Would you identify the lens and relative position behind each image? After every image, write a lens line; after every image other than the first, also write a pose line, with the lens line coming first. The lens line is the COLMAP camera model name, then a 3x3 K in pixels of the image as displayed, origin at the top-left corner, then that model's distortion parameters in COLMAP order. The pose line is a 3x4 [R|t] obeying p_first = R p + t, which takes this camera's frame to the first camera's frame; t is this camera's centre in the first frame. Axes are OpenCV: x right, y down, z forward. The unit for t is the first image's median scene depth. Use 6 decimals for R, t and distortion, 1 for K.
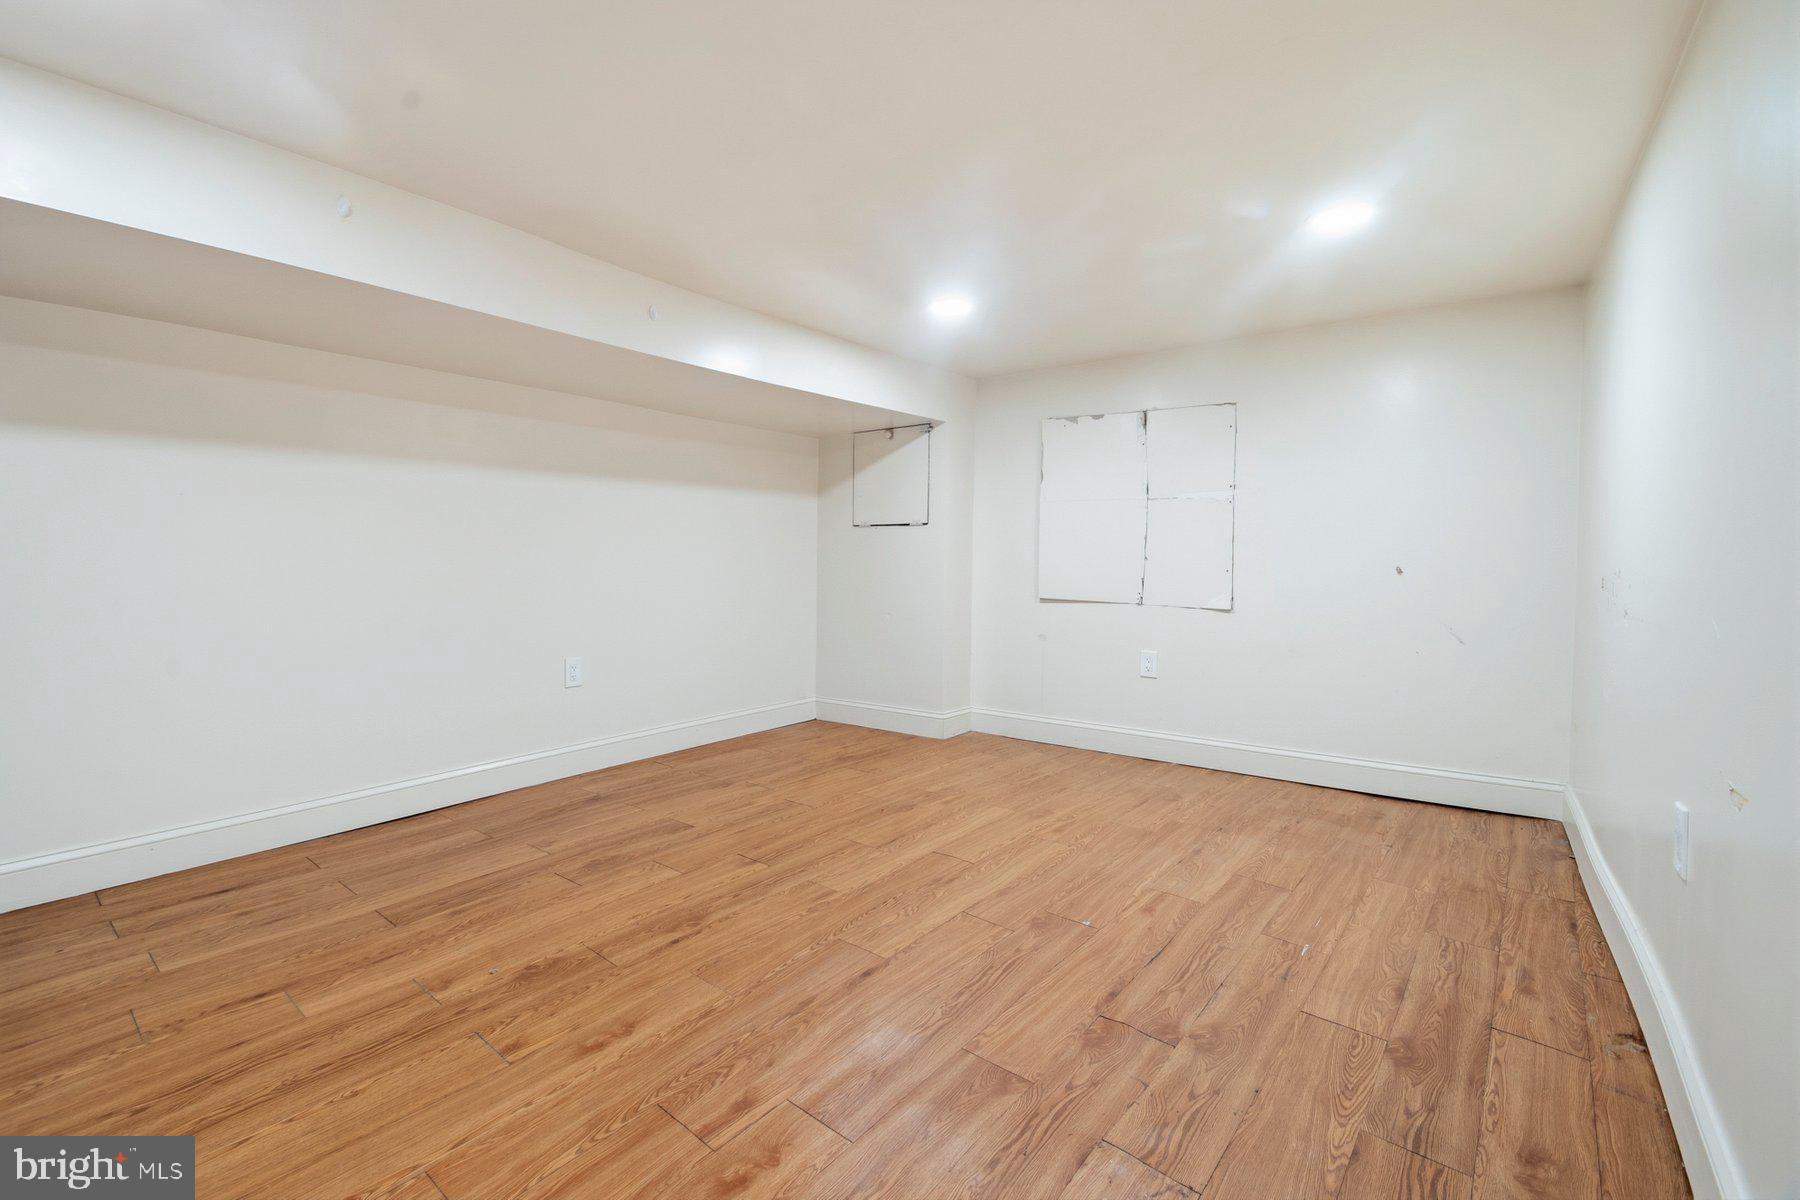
lens RADIAL K [[754.9, 0, 854.7], [0, 754.9, 593.2], [0, 0, 1]] dist [0.014606, -0.018028]
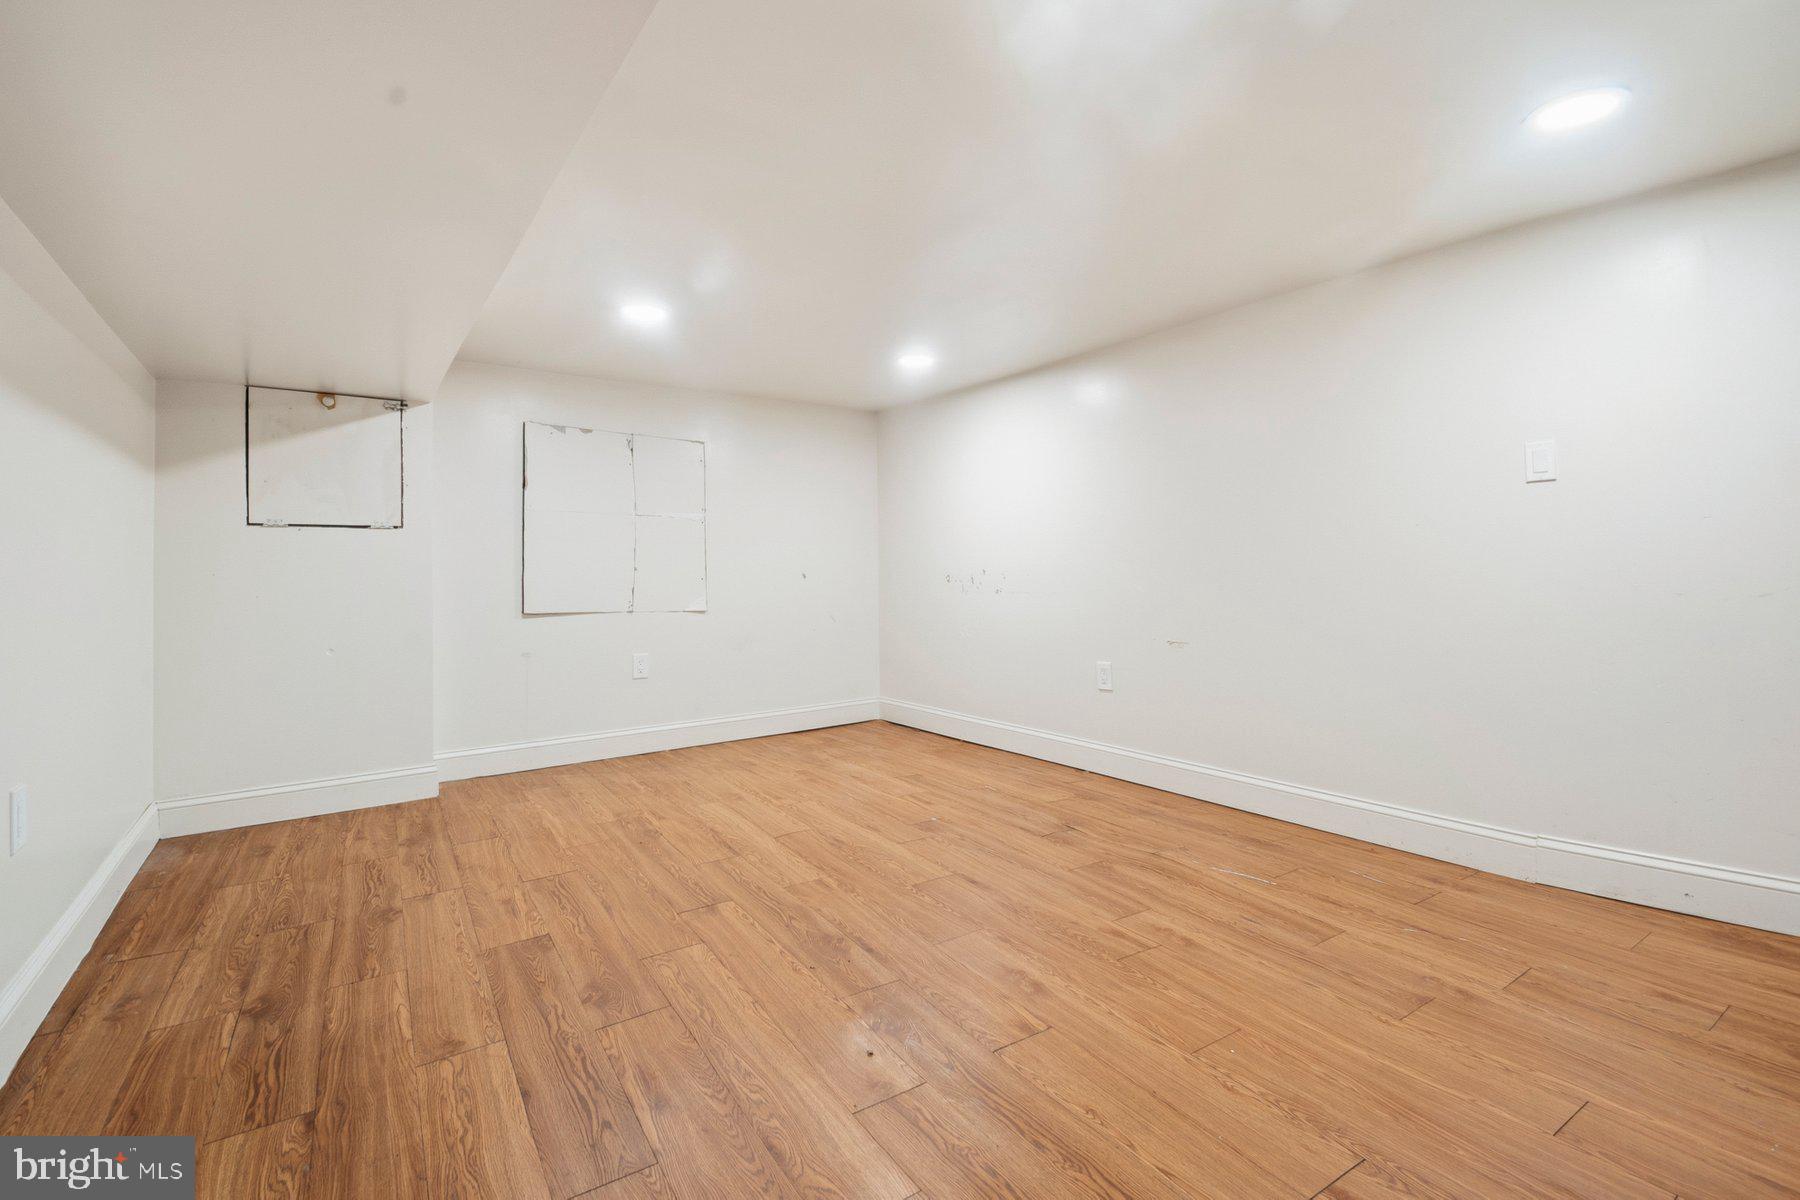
lens RADIAL K [[787.0, 0, 880.5], [0, 787.0, 572.4], [0, 0, 1]] dist [0.016157, -0.016627]
pose [[0.320677, -0.007184, 0.947161, -1.105739], [0.055578, 0.998391, -0.011244, -0.017132], [-0.945557, 0.056247, 0.320560, 0.578918]]
